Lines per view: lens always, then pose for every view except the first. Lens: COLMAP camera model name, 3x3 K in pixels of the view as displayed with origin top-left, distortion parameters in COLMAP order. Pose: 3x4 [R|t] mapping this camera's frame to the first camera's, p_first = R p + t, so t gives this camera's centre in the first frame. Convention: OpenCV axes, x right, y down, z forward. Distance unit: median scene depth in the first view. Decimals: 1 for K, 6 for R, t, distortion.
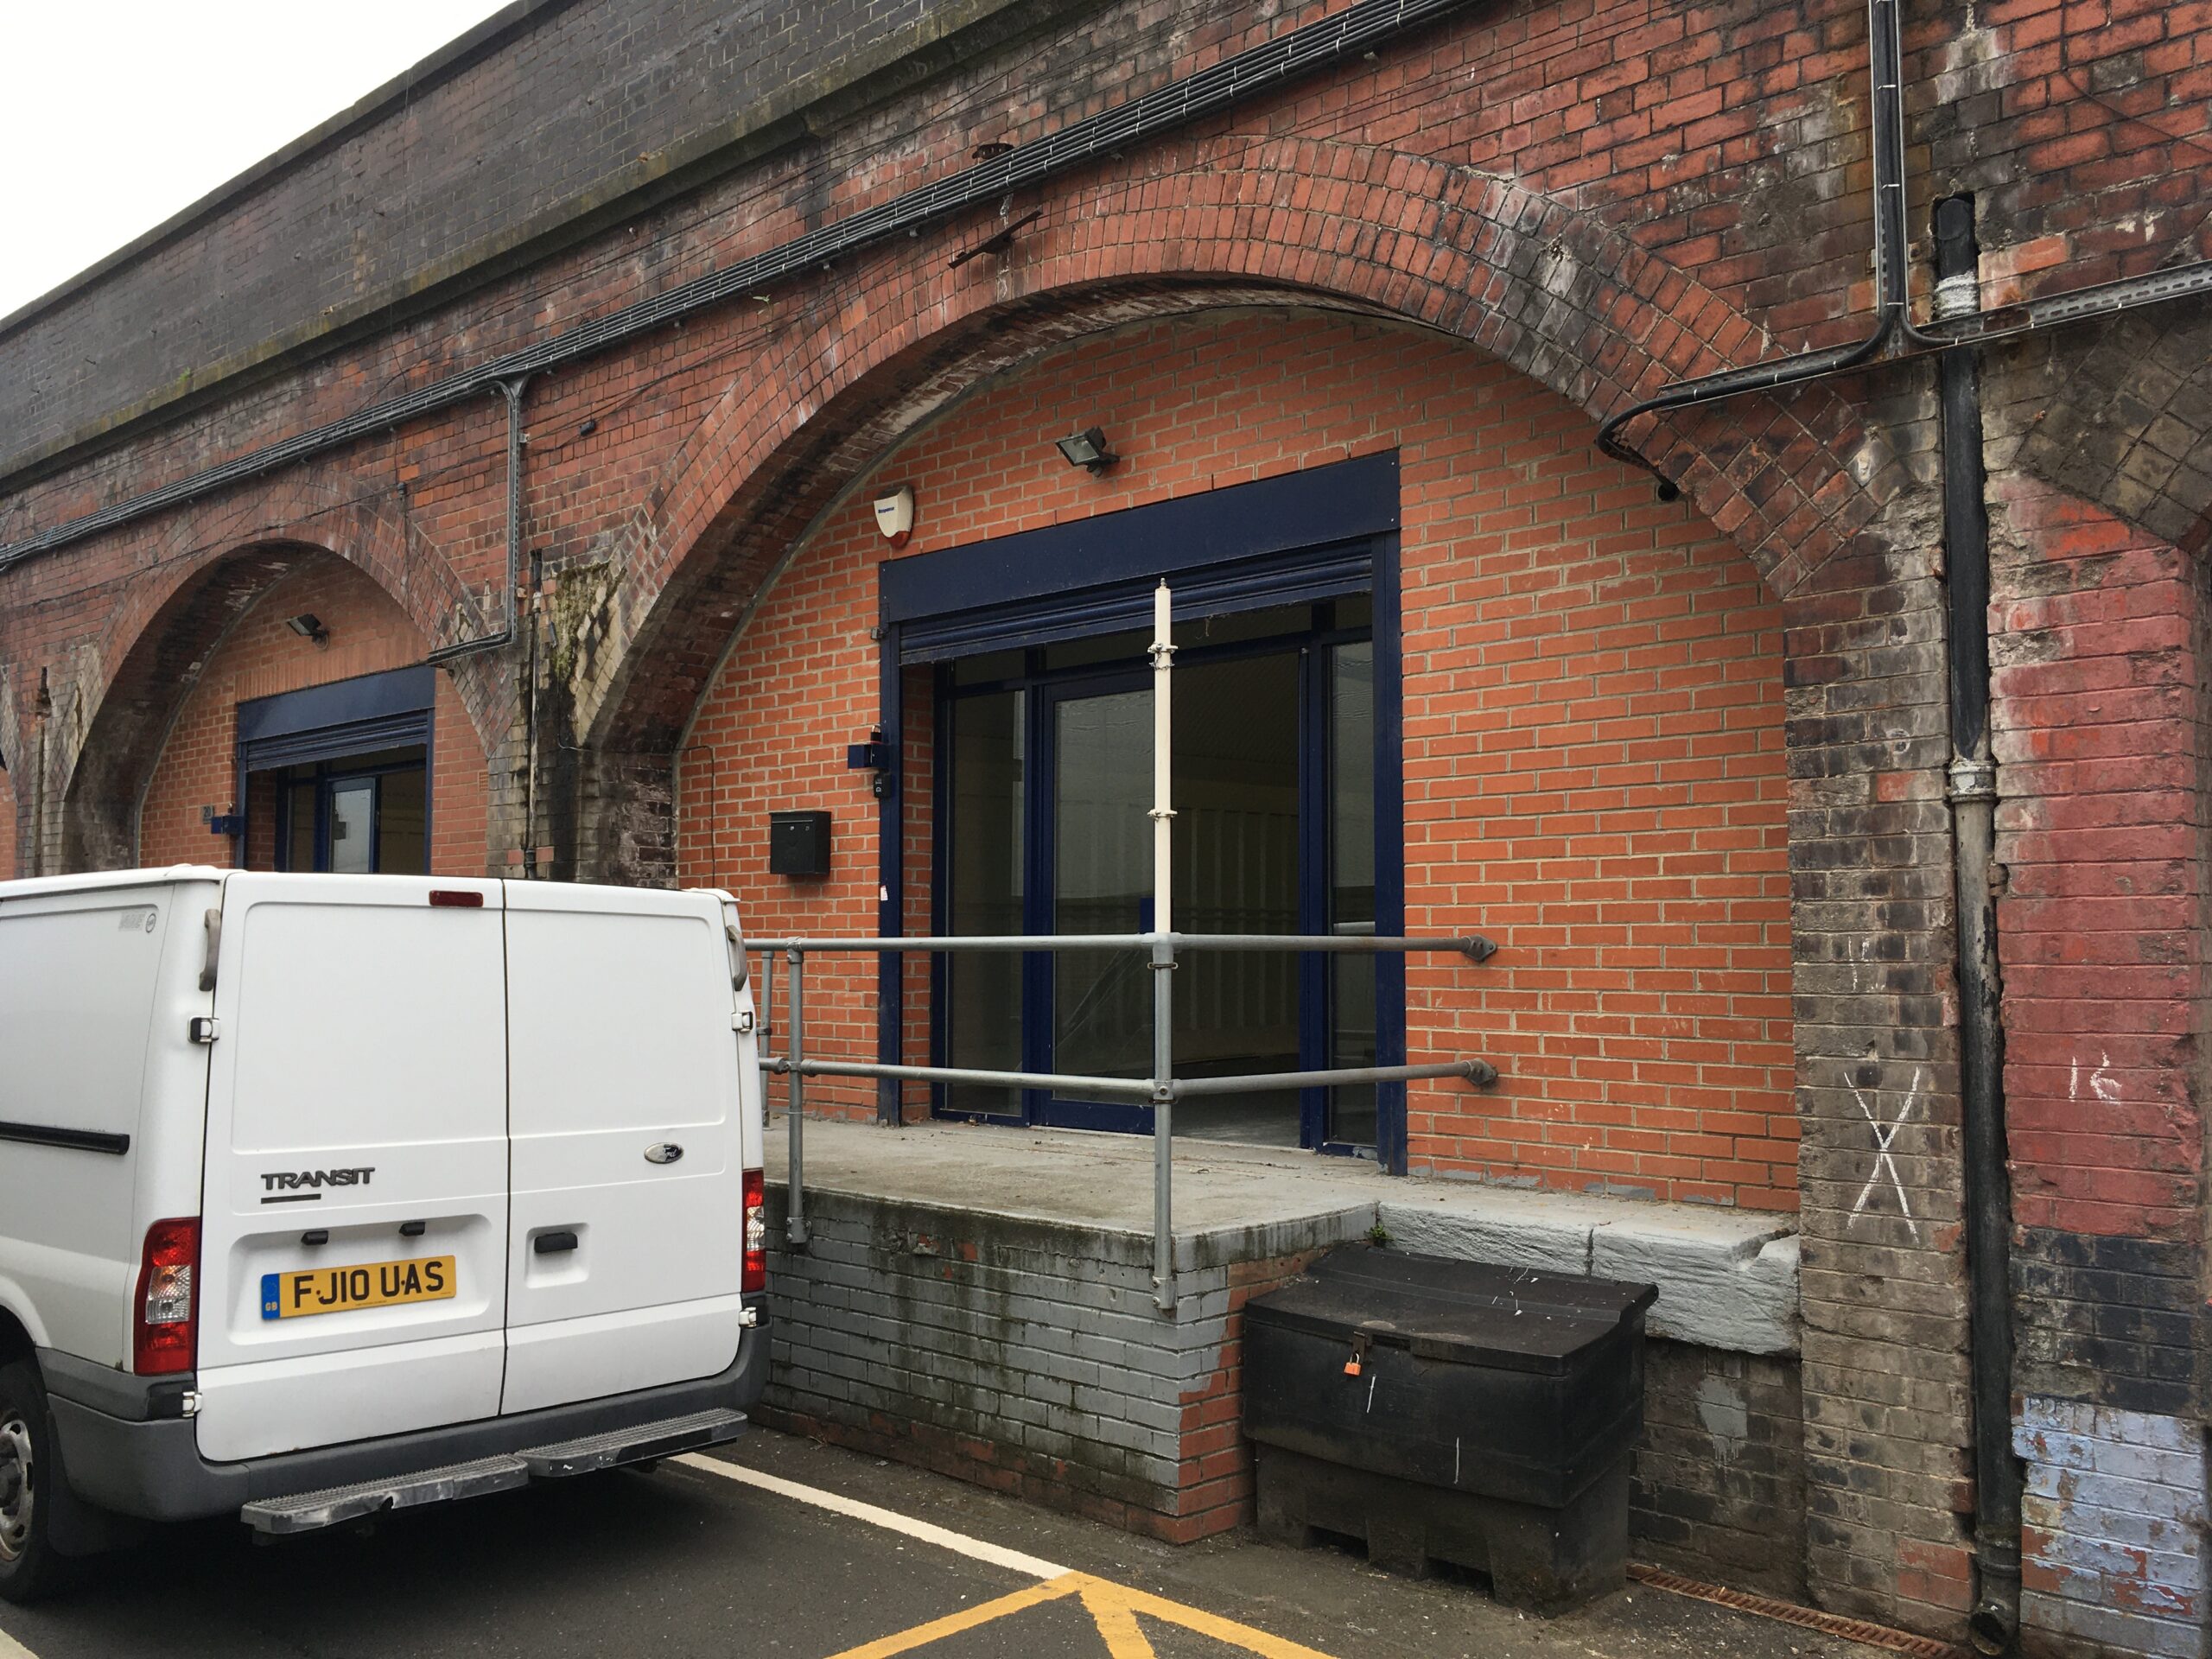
lens RADIAL K [[1915.3, 0, 1104.8], [0, 1915.3, 767.3], [0, 0, 1]] dist [0.133851, 0.002571]
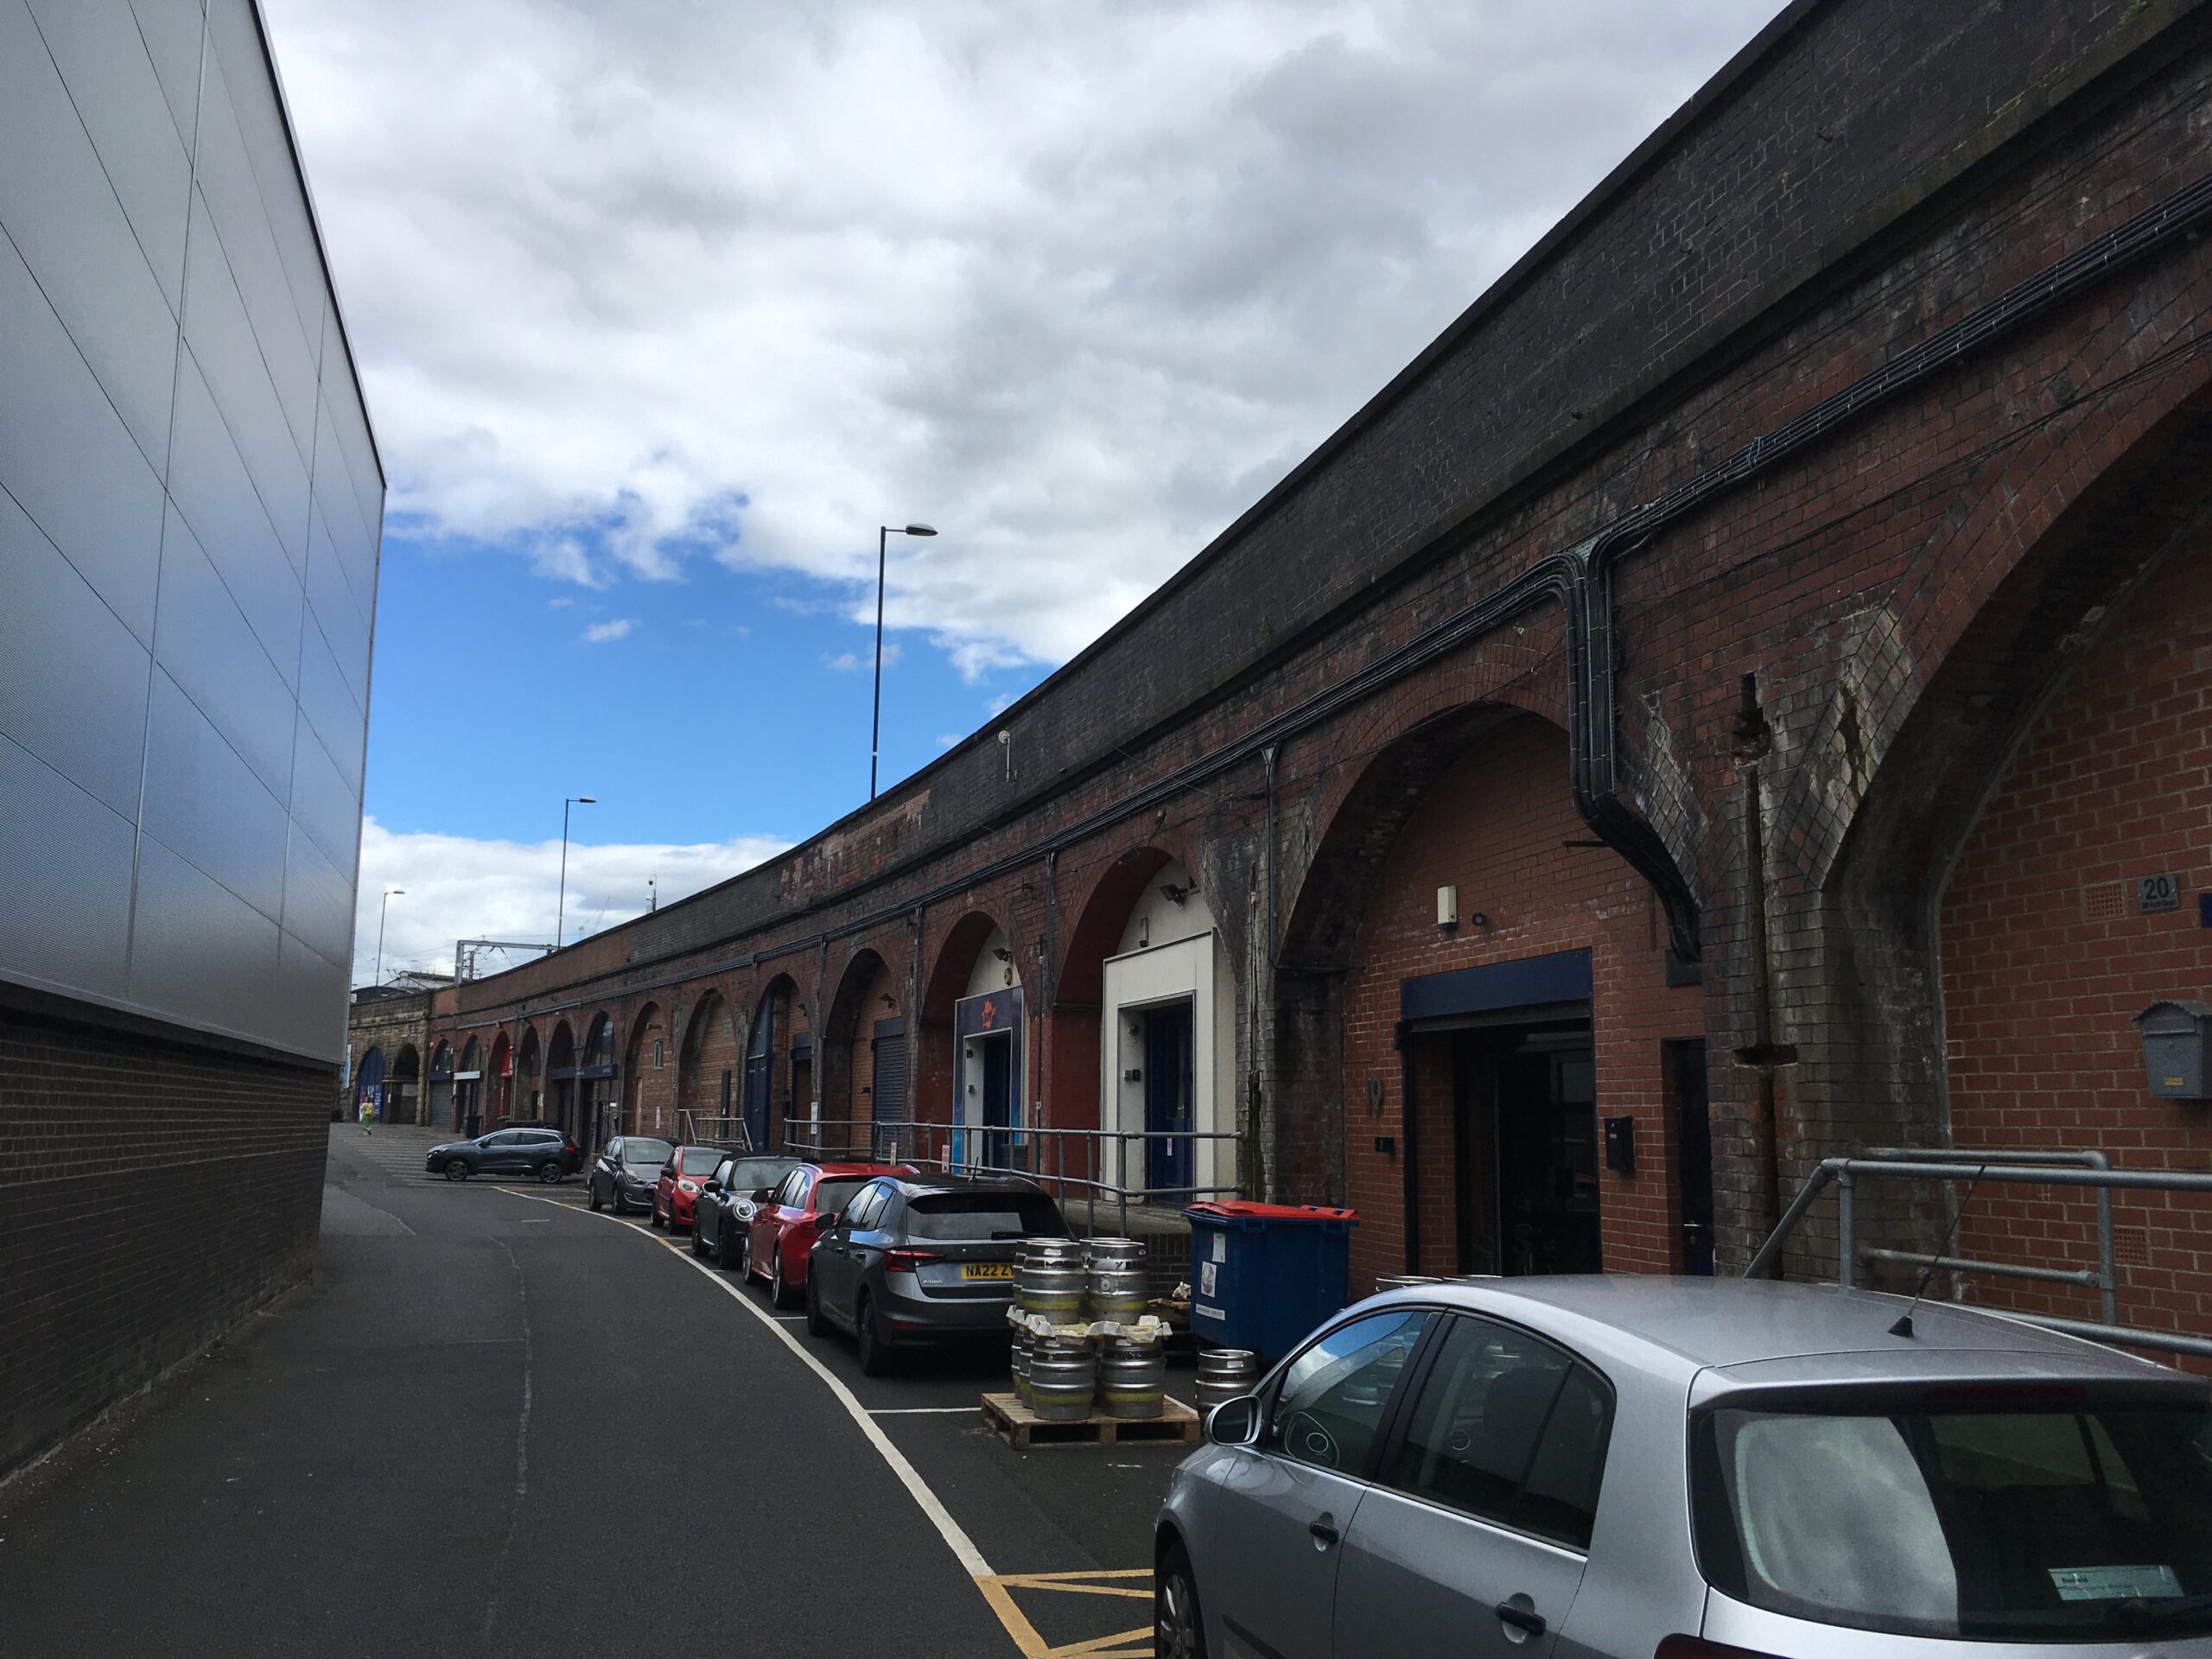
lens RADIAL K [[1915.3, 0, 1104.8], [0, 1915.3, 767.3], [0, 0, 1]] dist [0.133851, 0.002571]
pose [[0.852920, -0.098079, -0.512746, -0.400584], [0.051339, 0.993191, -0.104579, 0.029494], [0.519511, 0.062874, 0.852147, 0.397829]]
